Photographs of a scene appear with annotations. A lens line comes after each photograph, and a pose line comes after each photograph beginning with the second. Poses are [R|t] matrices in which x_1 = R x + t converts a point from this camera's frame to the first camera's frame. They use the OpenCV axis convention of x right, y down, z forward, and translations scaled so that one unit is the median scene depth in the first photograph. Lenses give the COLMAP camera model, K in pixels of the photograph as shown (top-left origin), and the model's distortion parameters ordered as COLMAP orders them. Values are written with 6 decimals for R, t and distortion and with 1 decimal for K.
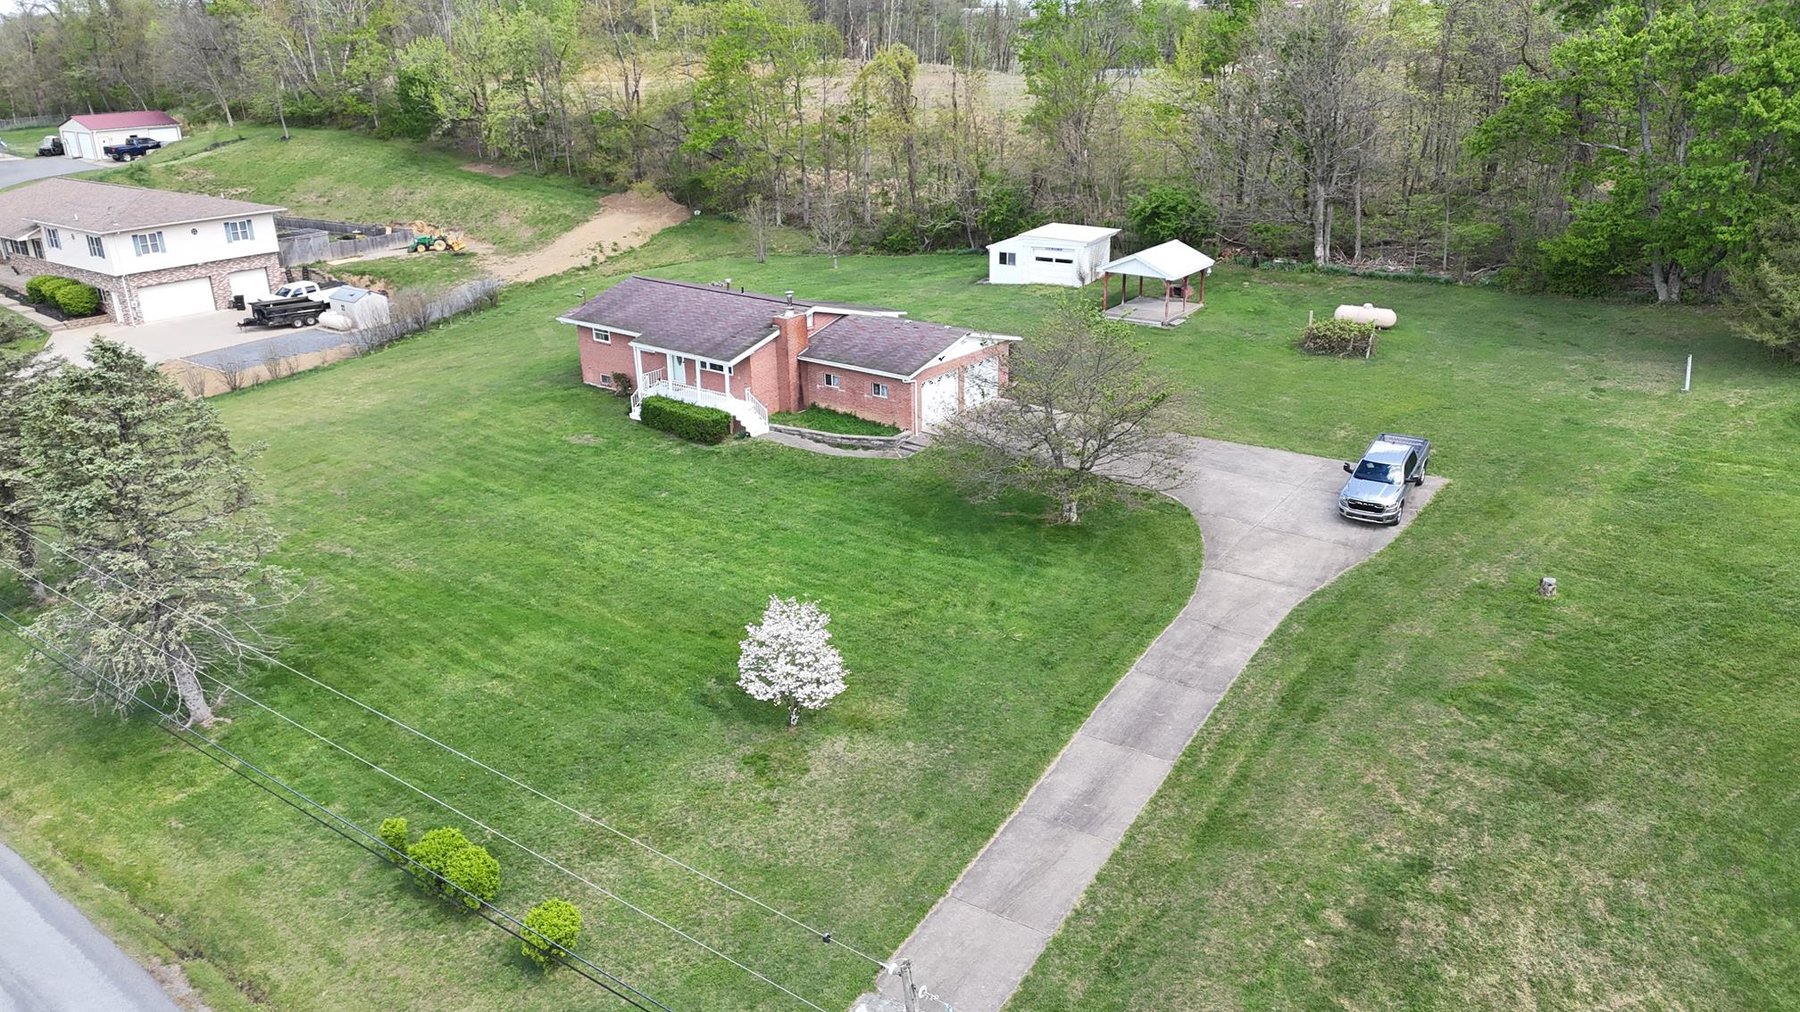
lens RADIAL K [[1310.1, 0, 898.5], [0, 1310.1, 493.5], [0, 0, 1]] dist [0.094885, -0.101725]
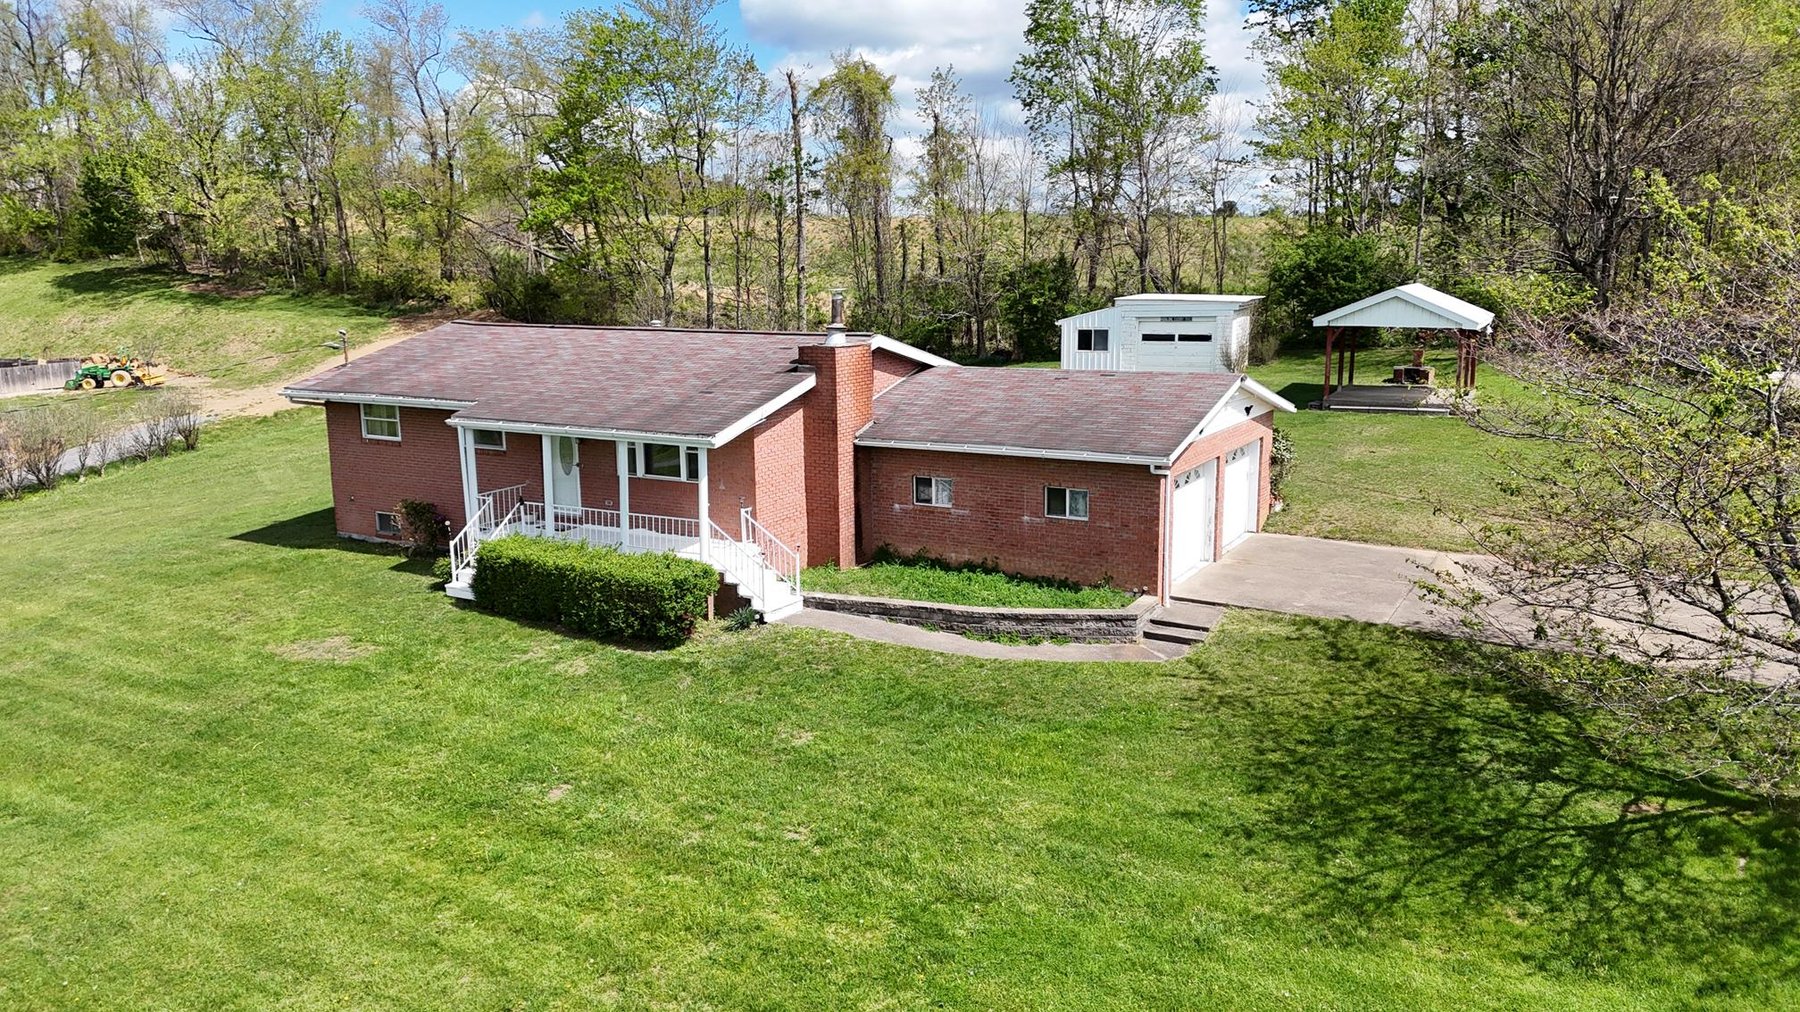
lens RADIAL K [[1310.1, 0, 898.5], [0, 1310.1, 493.5], [0, 0, 1]] dist [0.094885, -0.101725]
pose [[0.989275, -0.019577, 0.144749, -0.127516], [0.045001, 0.983625, -0.174519, -0.010414], [-0.138962, 0.179161, 0.973956, 0.589334]]
